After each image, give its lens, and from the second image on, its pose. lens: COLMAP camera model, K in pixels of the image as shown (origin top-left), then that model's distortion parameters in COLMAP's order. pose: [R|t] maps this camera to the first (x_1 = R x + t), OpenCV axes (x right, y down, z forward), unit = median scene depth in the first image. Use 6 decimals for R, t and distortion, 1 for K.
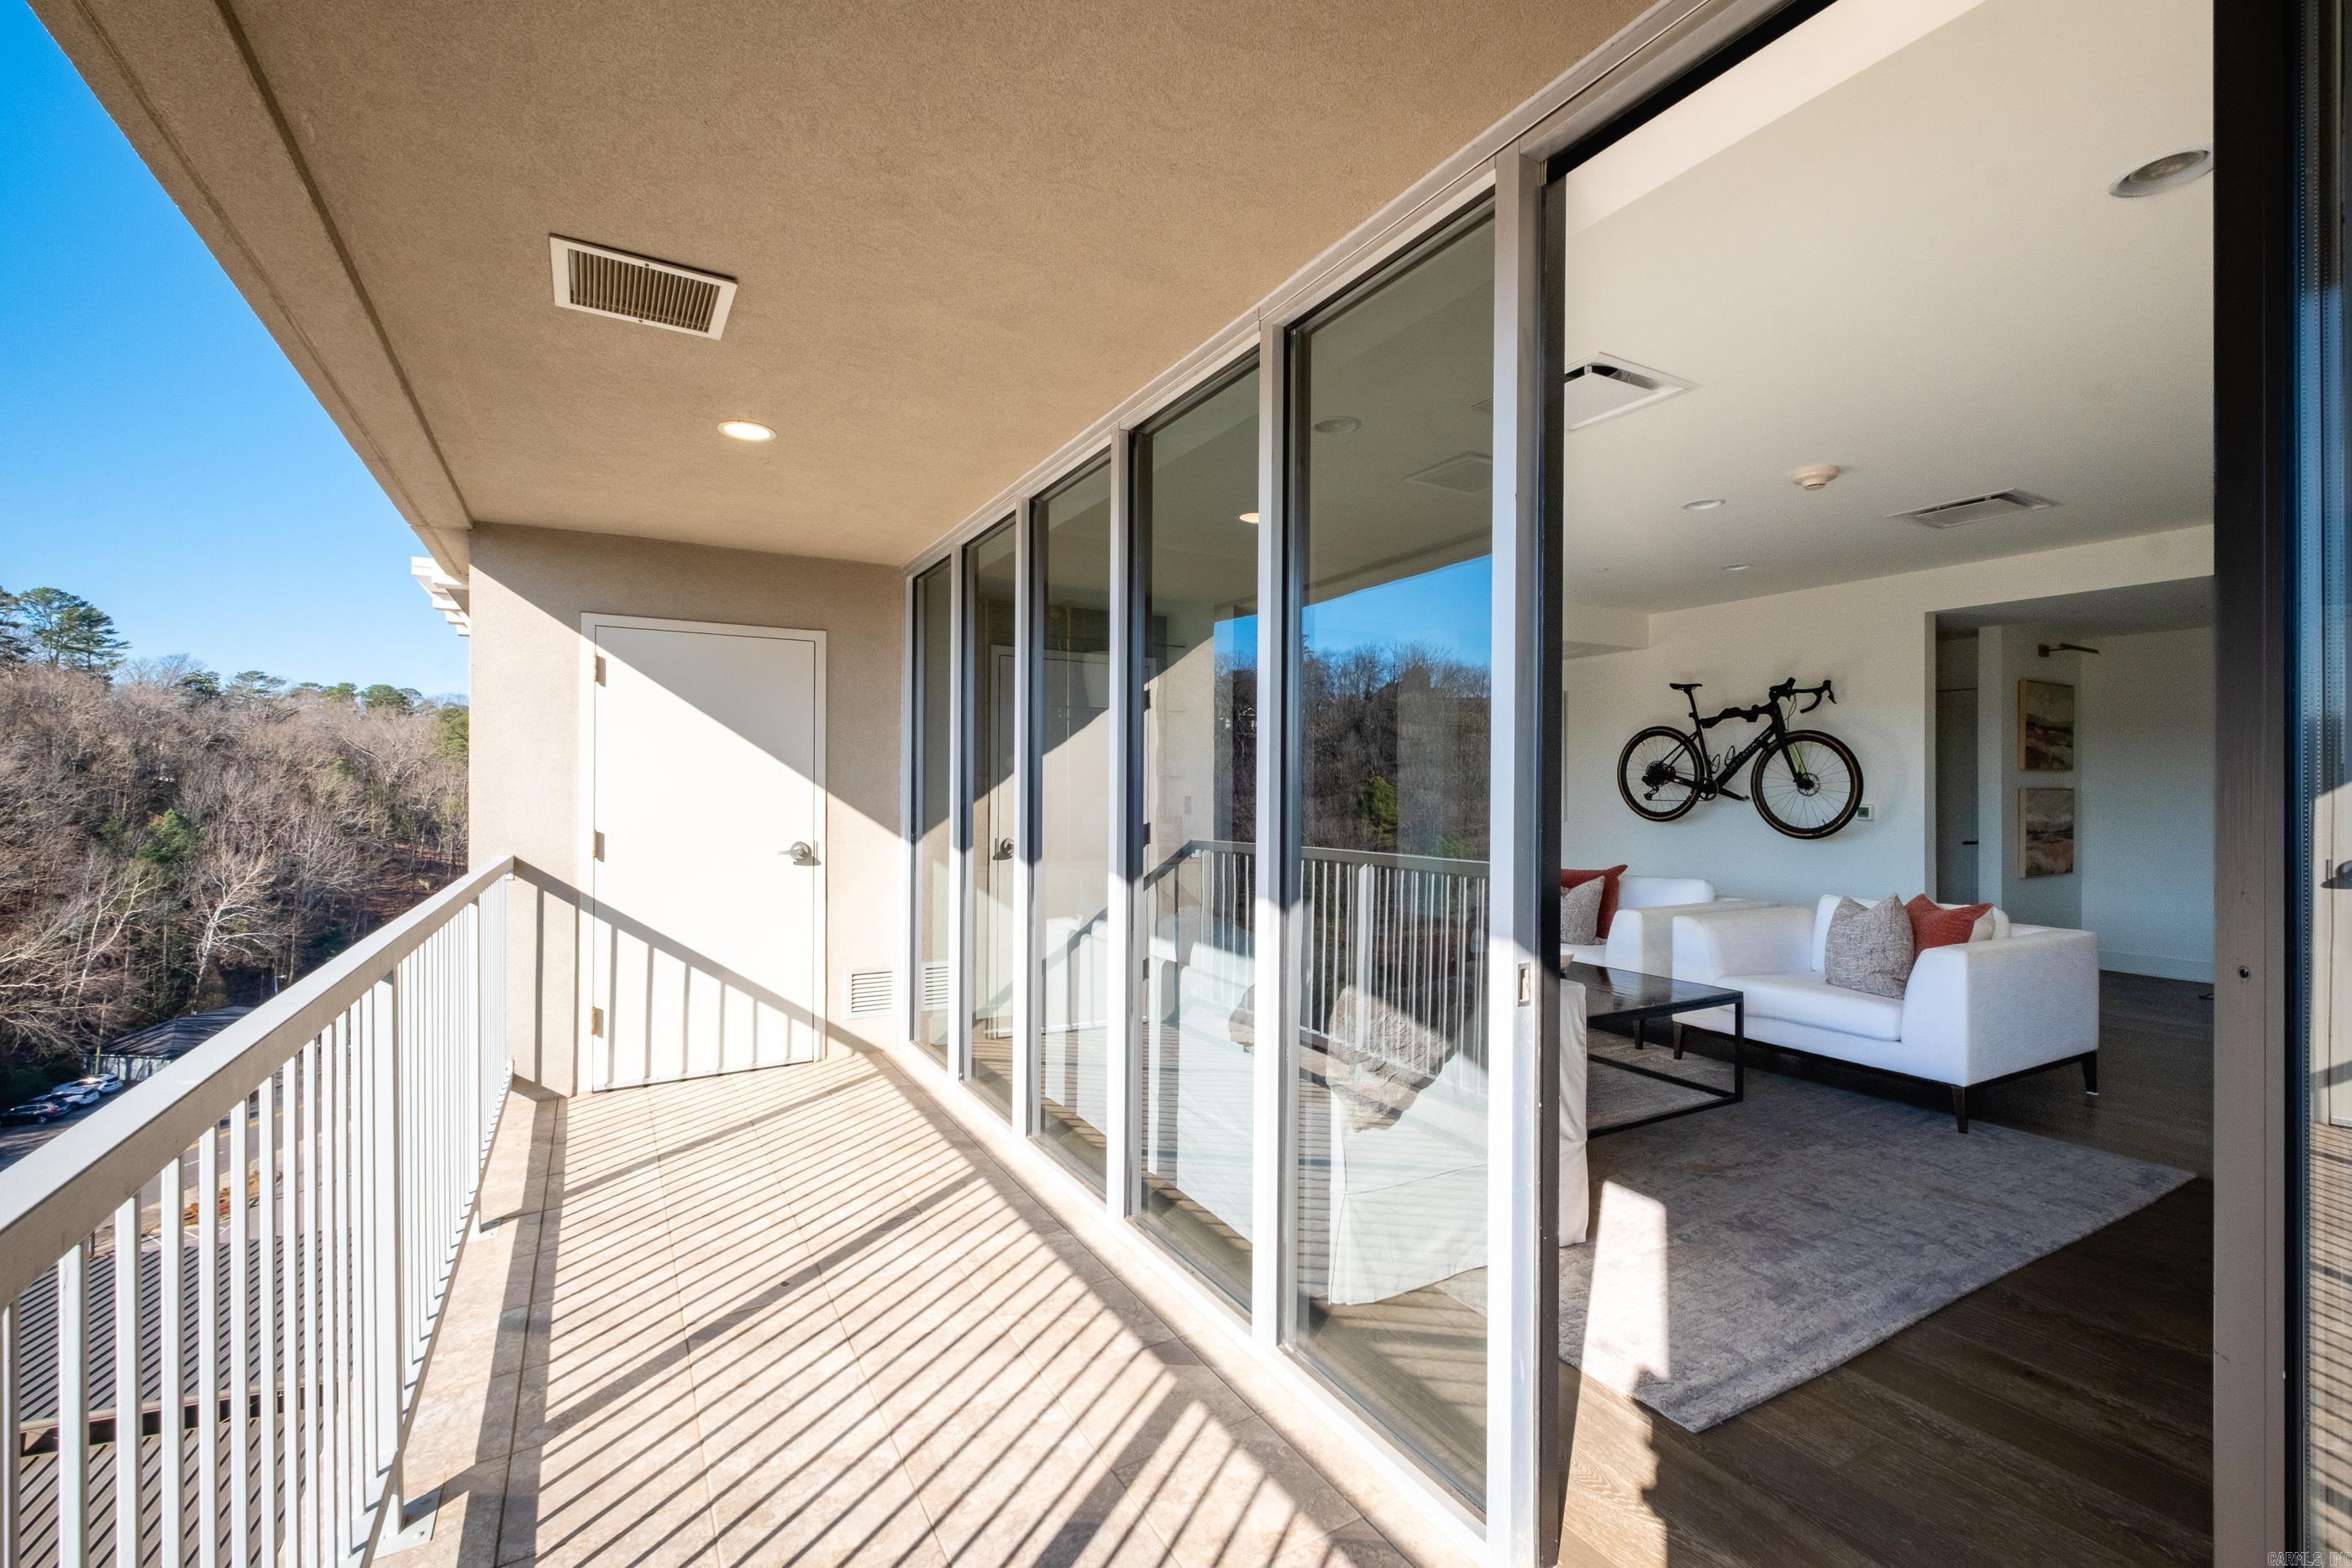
lens RADIAL K [[1007.6, 0, 1182.1], [0, 1007.6, 783.9], [0, 0, 1]] dist [0.009773, -0.008766]
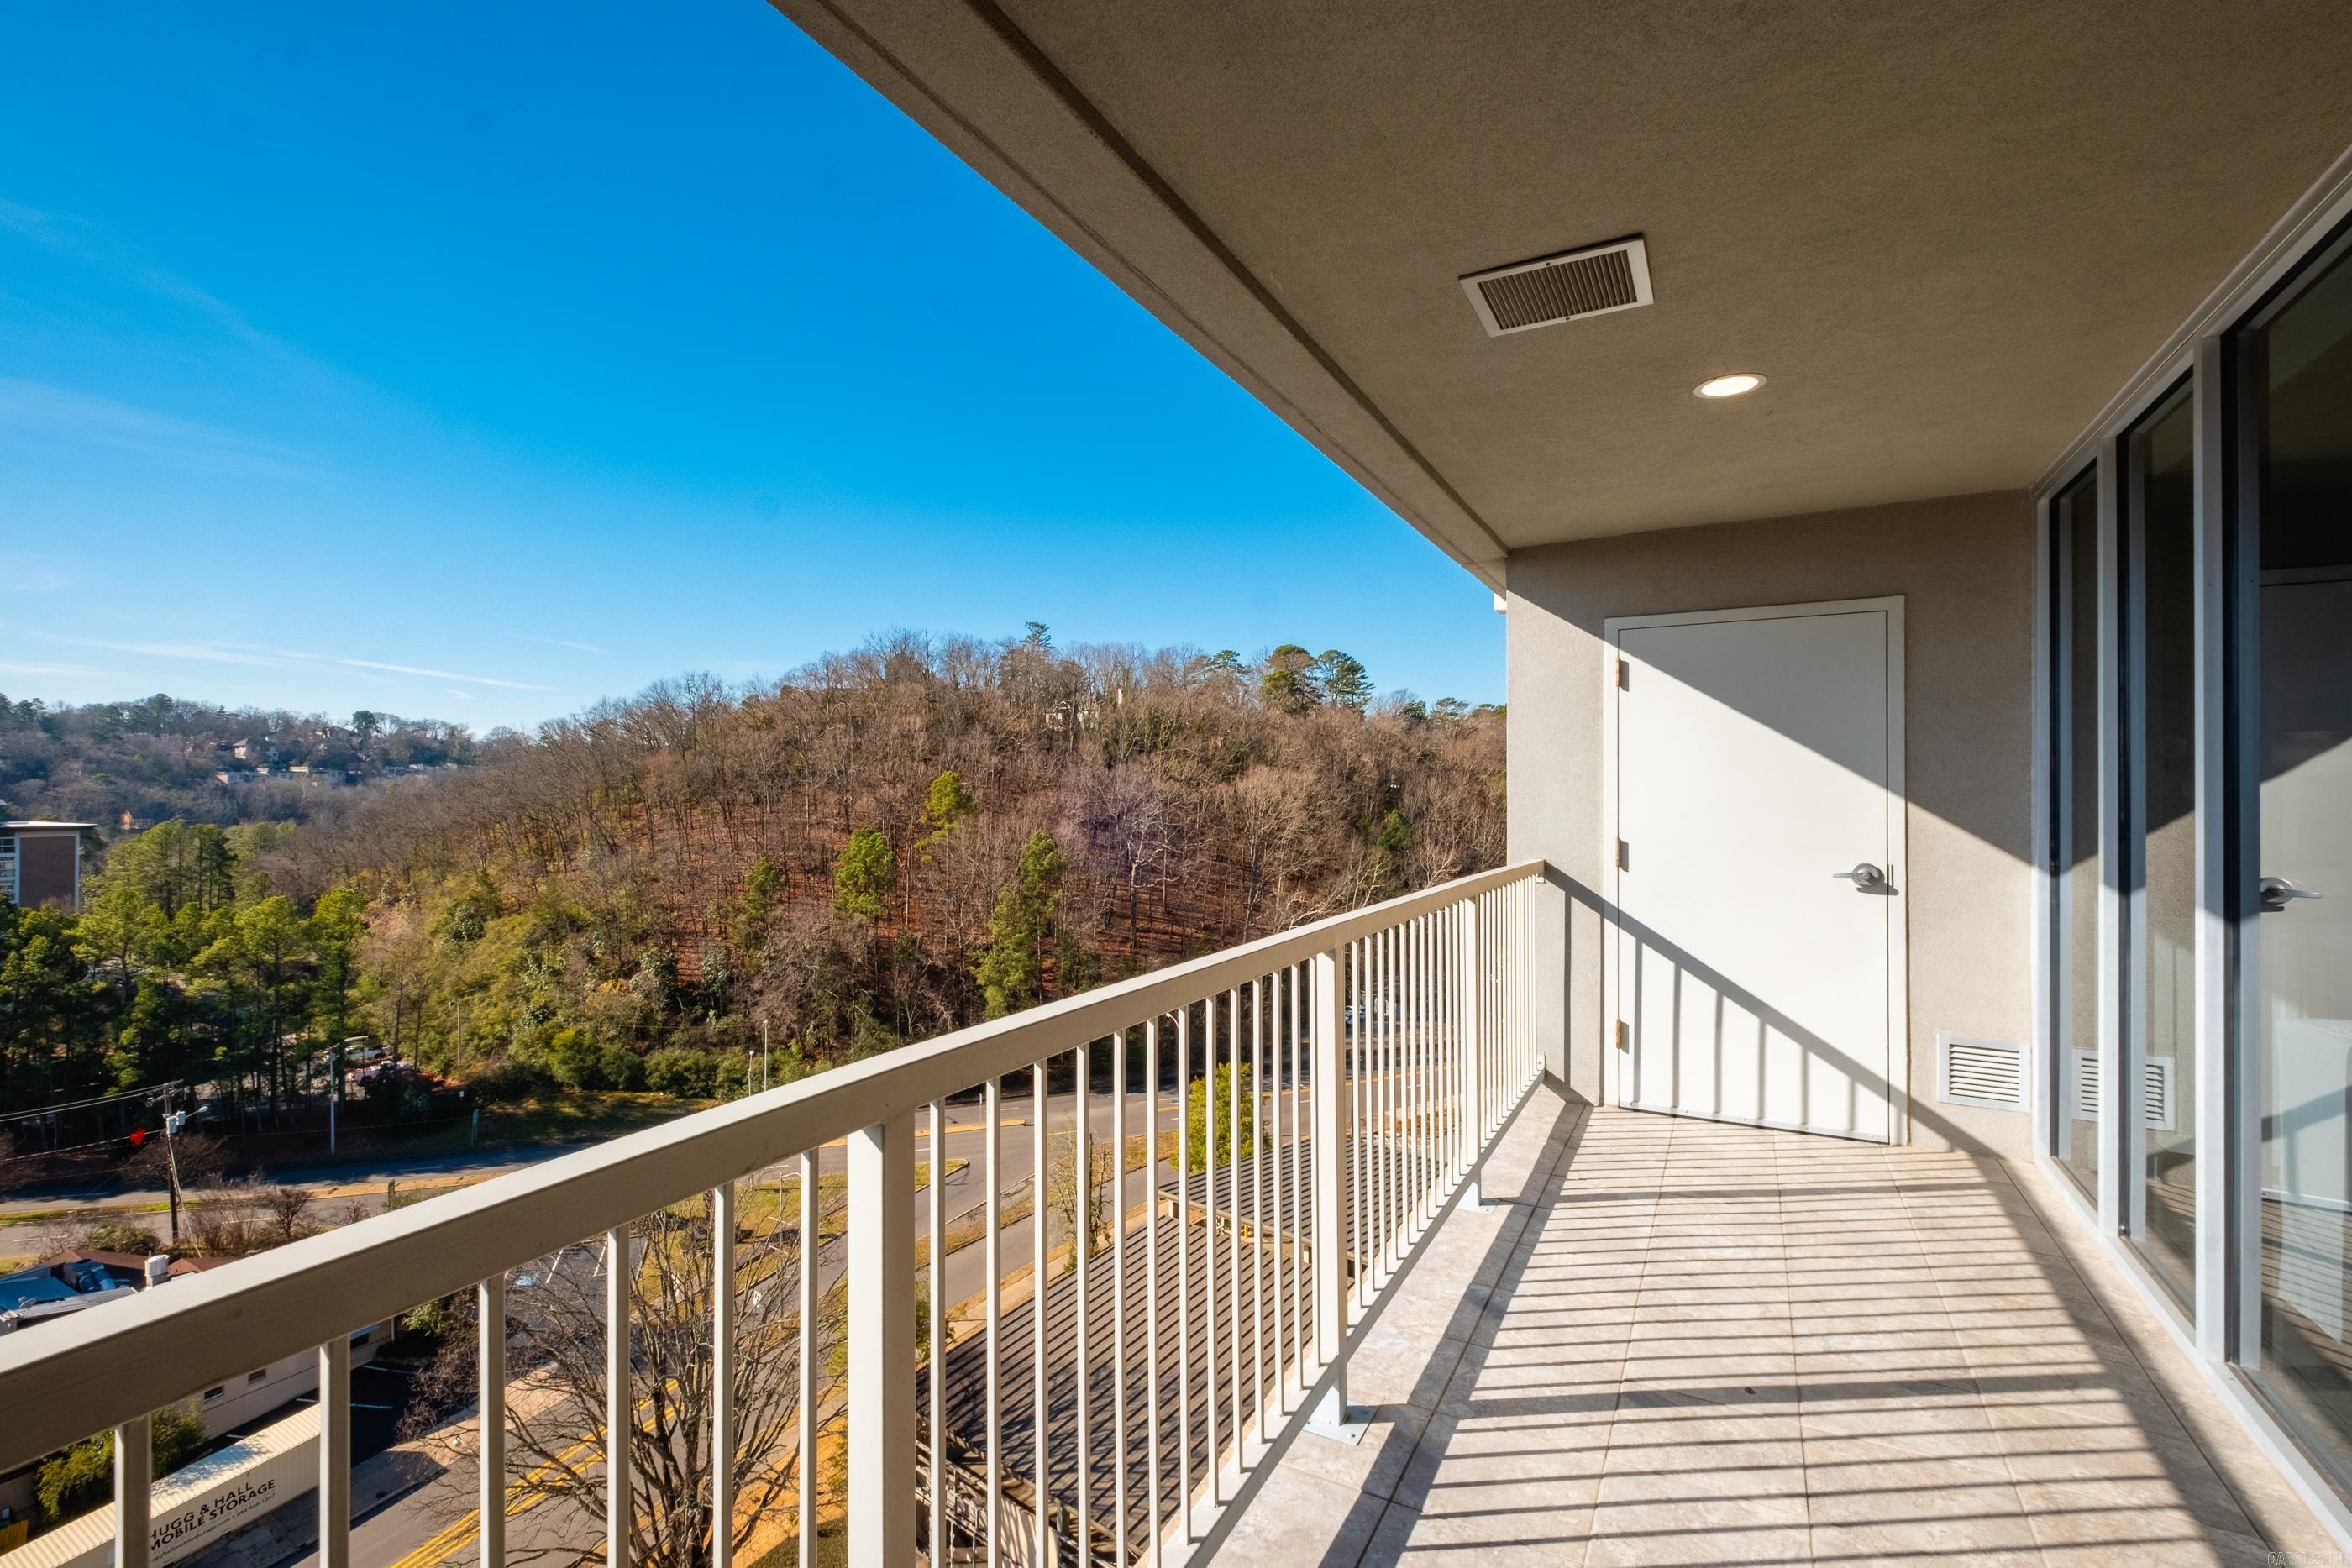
lens RADIAL K [[1097.2, 0, 1172.4], [0, 1097.2, 774.4], [0, 0, 1]] dist [-0.000632, -0.001705]
pose [[0.466499, -0.011307, -0.884450, 0.142123], [0.000463, 0.999921, -0.012539, -0.003117], [0.884522, 0.005440, 0.466467, 0.111071]]
